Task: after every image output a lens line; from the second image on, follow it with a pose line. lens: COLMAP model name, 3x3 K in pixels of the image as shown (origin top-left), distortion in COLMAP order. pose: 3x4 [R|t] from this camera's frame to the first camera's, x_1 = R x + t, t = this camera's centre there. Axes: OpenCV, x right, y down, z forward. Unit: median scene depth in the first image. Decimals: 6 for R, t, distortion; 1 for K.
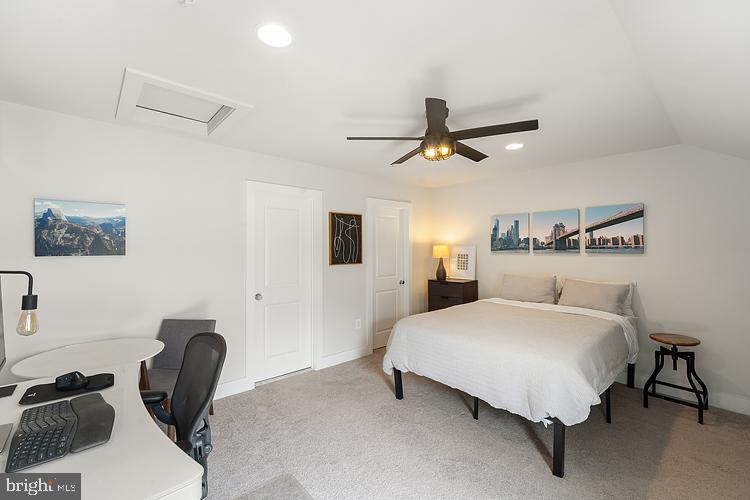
lens RADIAL K [[312.7, 0, 375.1], [0, 312.7, 249.3], [0, 0, 1]] dist [0.000949, -0.000110]
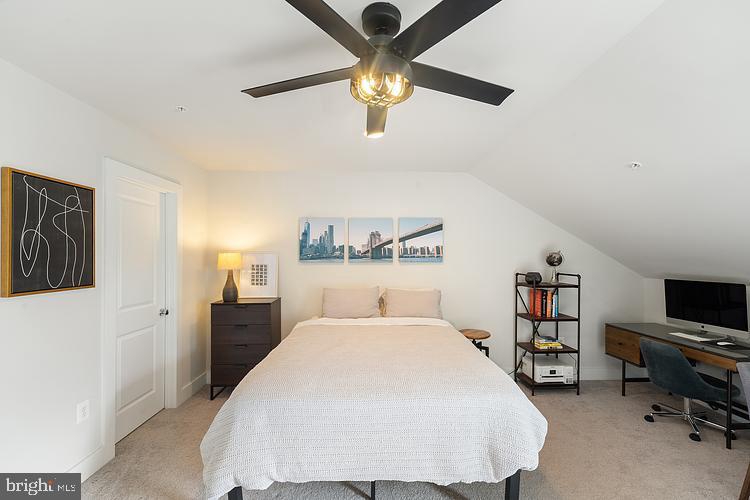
lens RADIAL K [[312.2, 0, 375.6], [0, 312.2, 256.2], [0, 0, 1]] dist [0.000297, -0.000107]
pose [[0.653415, 0.004974, 0.756984, -0.130718], [-0.000159, 0.999979, -0.006433, -0.000277], [-0.757000, 0.004083, 0.653402, 0.351927]]
